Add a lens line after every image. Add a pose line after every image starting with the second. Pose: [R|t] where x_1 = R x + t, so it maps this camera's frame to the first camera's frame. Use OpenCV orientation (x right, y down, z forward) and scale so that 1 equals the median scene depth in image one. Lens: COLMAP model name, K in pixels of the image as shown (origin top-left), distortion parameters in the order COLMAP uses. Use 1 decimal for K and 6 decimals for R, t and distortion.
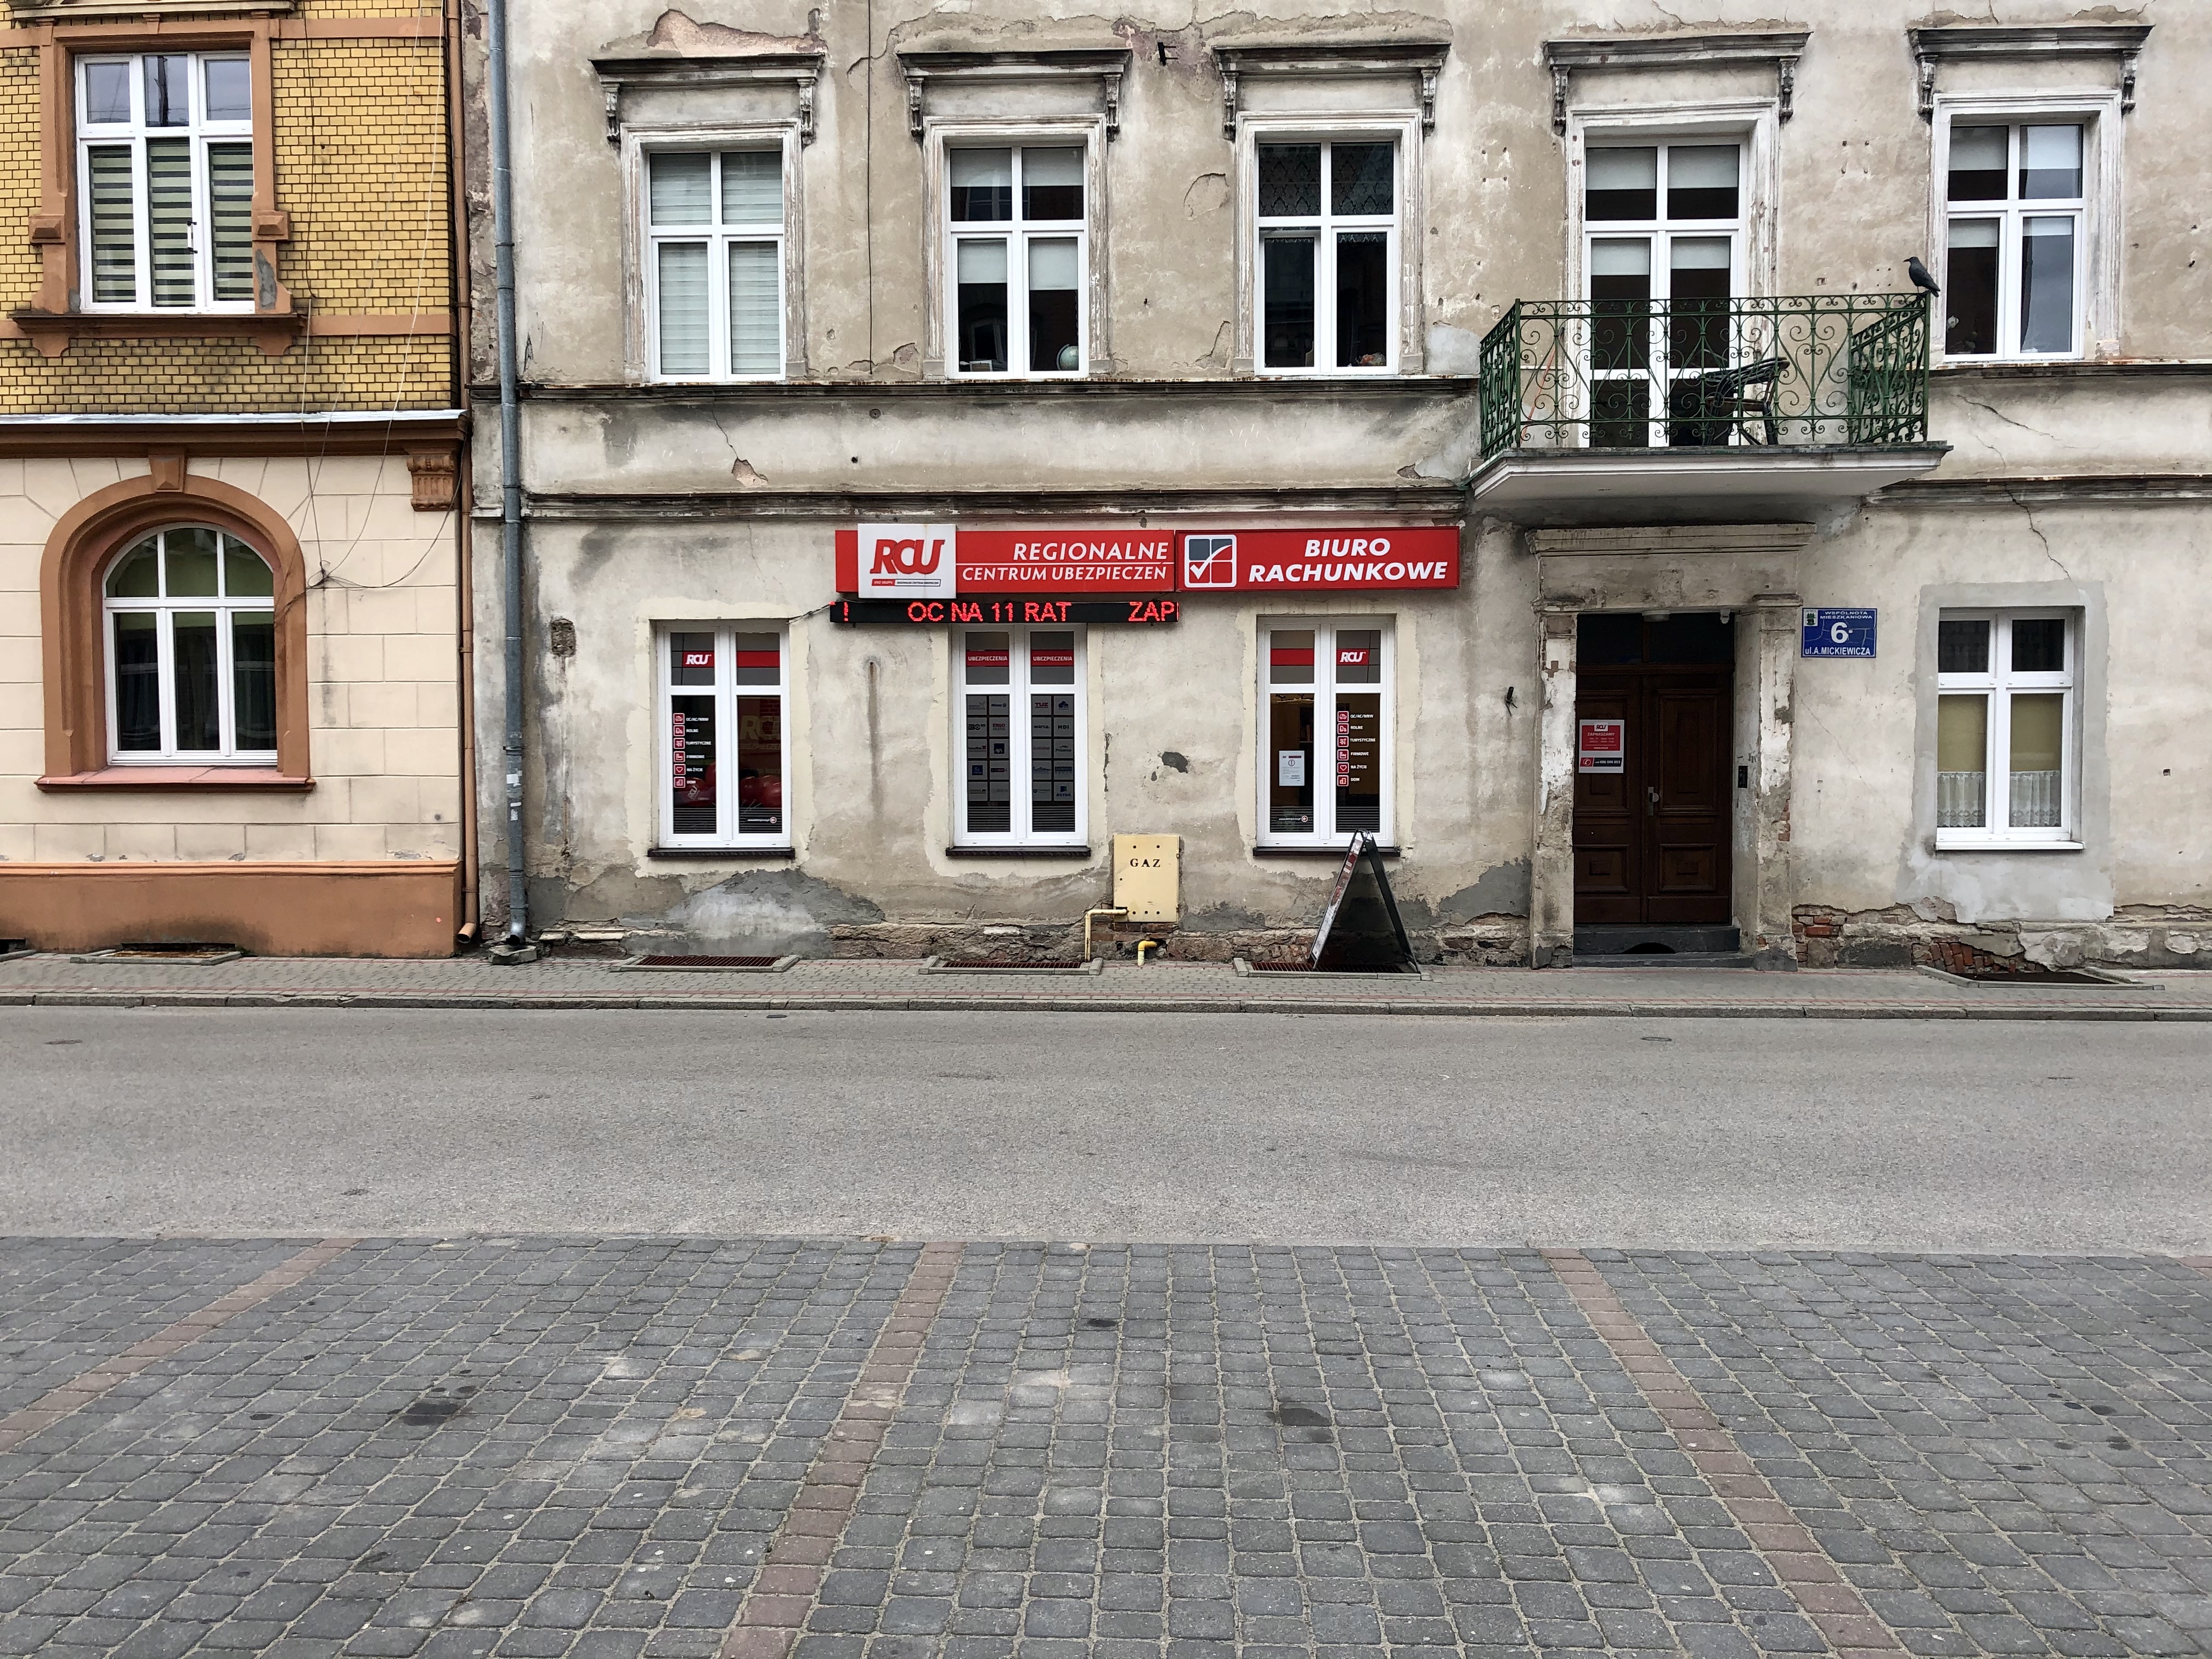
lens RADIAL K [[1805.4, 0, 1118.6], [0, 1805.4, 832.1], [0, 0, 1]] dist [0.040870, -0.027727]
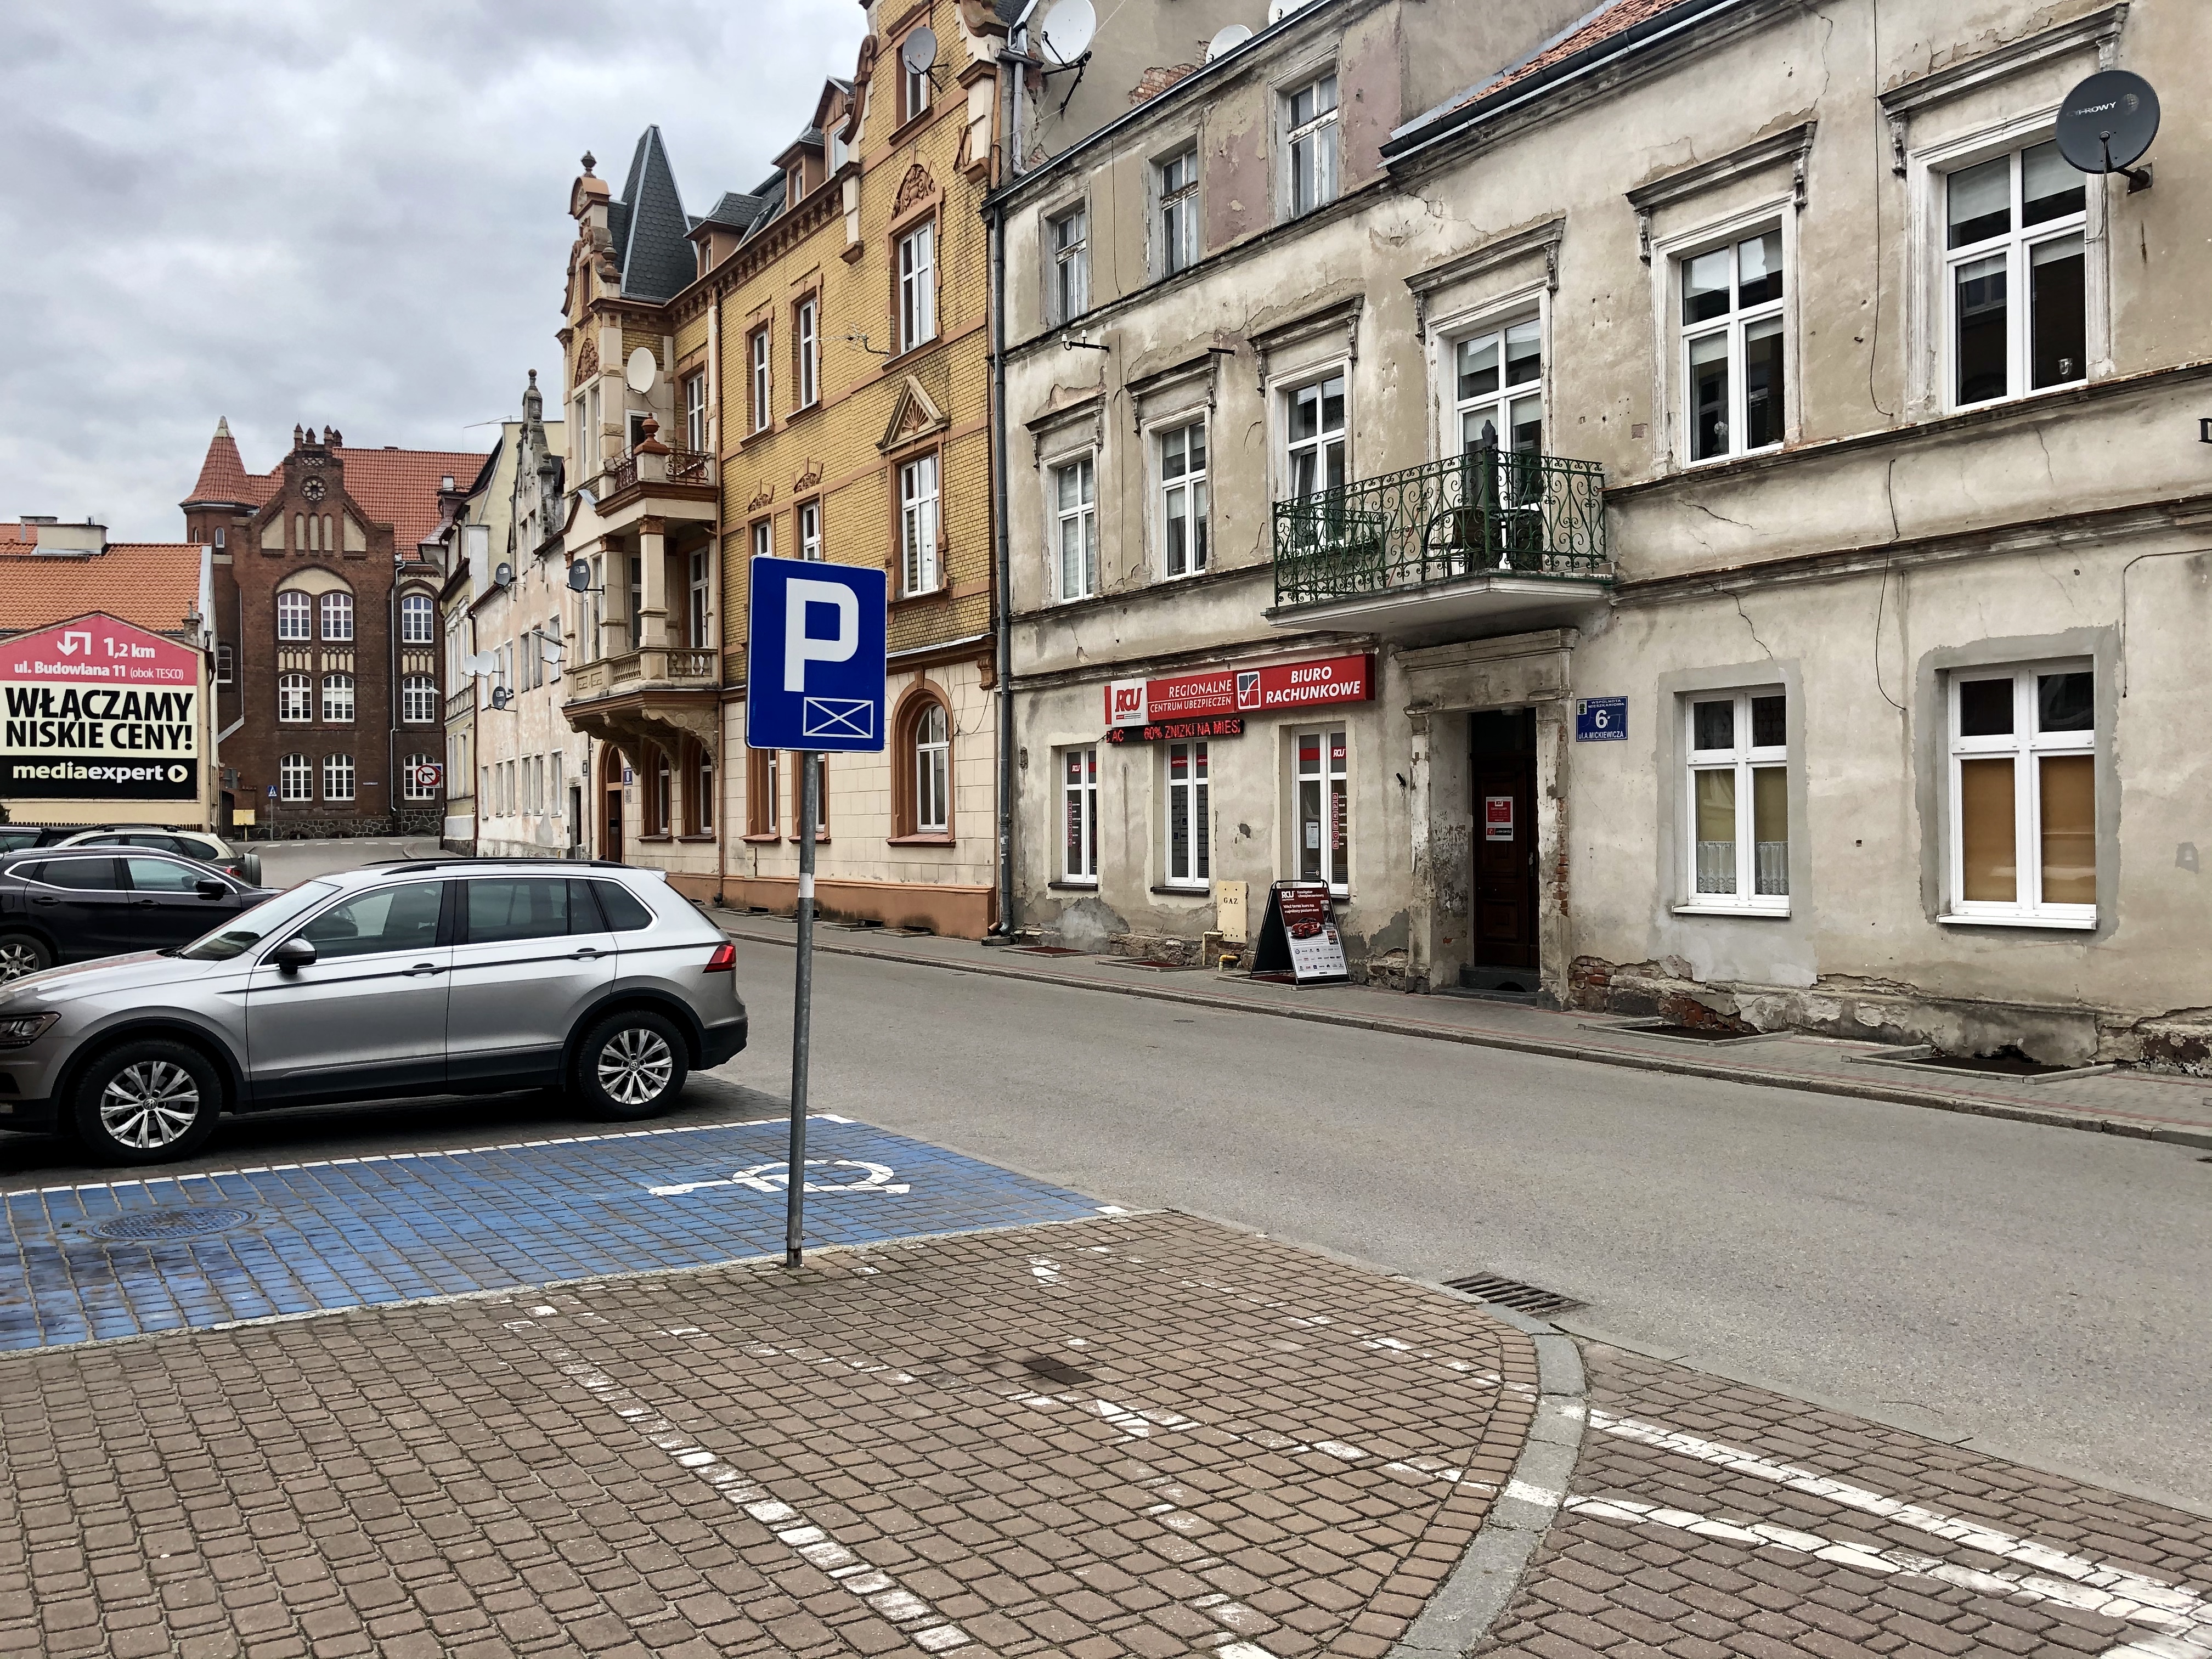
lens RADIAL K [[1805.4, 0, 1089.4], [0, 1805.4, 831.1], [0, 0, 1]] dist [0.040870, -0.027727]
pose [[0.566844, 0.001371, -0.823824, 1.141654], [-0.027317, 0.999480, -0.017132, -0.010761], [0.823372, 0.032215, 0.566587, 0.088437]]
